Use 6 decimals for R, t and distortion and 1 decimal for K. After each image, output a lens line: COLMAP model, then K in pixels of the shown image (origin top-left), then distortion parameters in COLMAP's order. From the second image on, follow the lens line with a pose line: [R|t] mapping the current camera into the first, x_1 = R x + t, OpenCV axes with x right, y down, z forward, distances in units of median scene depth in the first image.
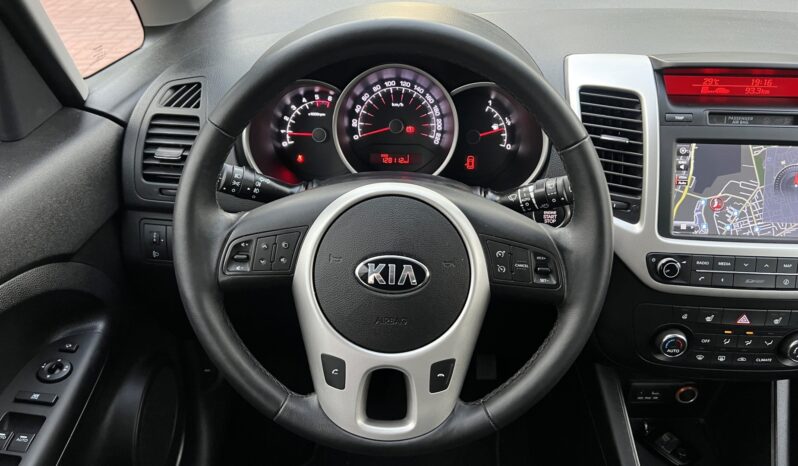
lens RADIAL K [[622.2, 0, 399.0], [0, 622.2, 233.0], [0, 0, 1]] dist [0.103943, -0.167168]
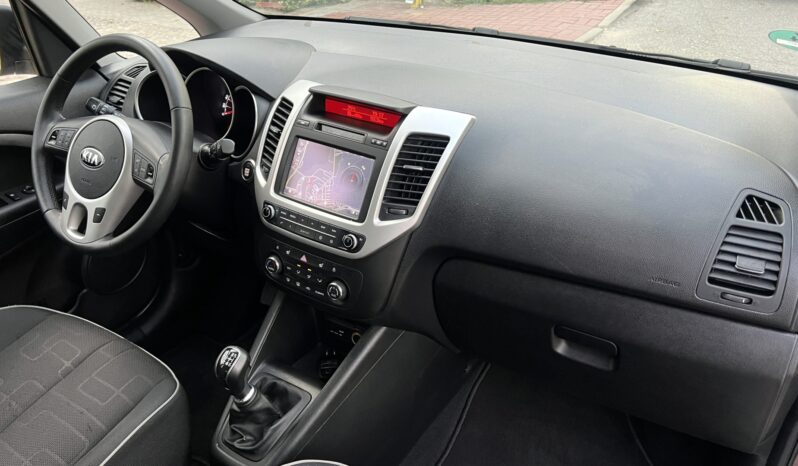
lens RADIAL K [[622.2, 0, 399.0], [0, 622.2, 233.0], [0, 0, 1]] dist [0.103943, -0.167168]
pose [[0.844389, 0.252815, -0.472325, 1.443728], [-0.284557, 0.958649, 0.004412, 0.006247], [0.453910, 0.130678, 0.881413, -0.232595]]
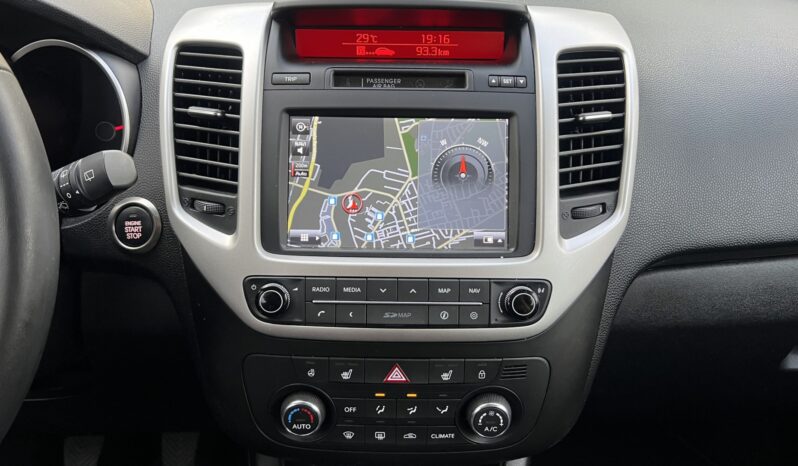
lens RADIAL K [[622.2, 0, 399.0], [0, 622.2, 233.0], [0, 0, 1]] dist [0.103943, -0.167168]
pose [[0.999171, -0.016692, 0.037134, 0.528966], [0.020353, 0.994729, -0.100499, 0.054842], [-0.035261, 0.101171, 0.994244, 0.330756]]
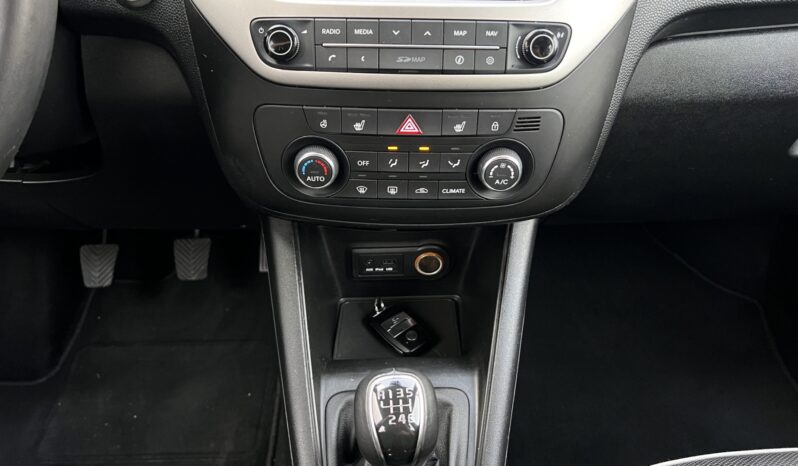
lens RADIAL K [[622.2, 0, 399.0], [0, 622.2, 233.0], [0, 0, 1]] dist [0.103943, -0.167168]
pose [[0.999196, -0.022009, 0.033513, 0.513069], [0.018190, 0.993735, 0.110274, 0.177030], [-0.035730, -0.109576, 0.993336, 0.339385]]
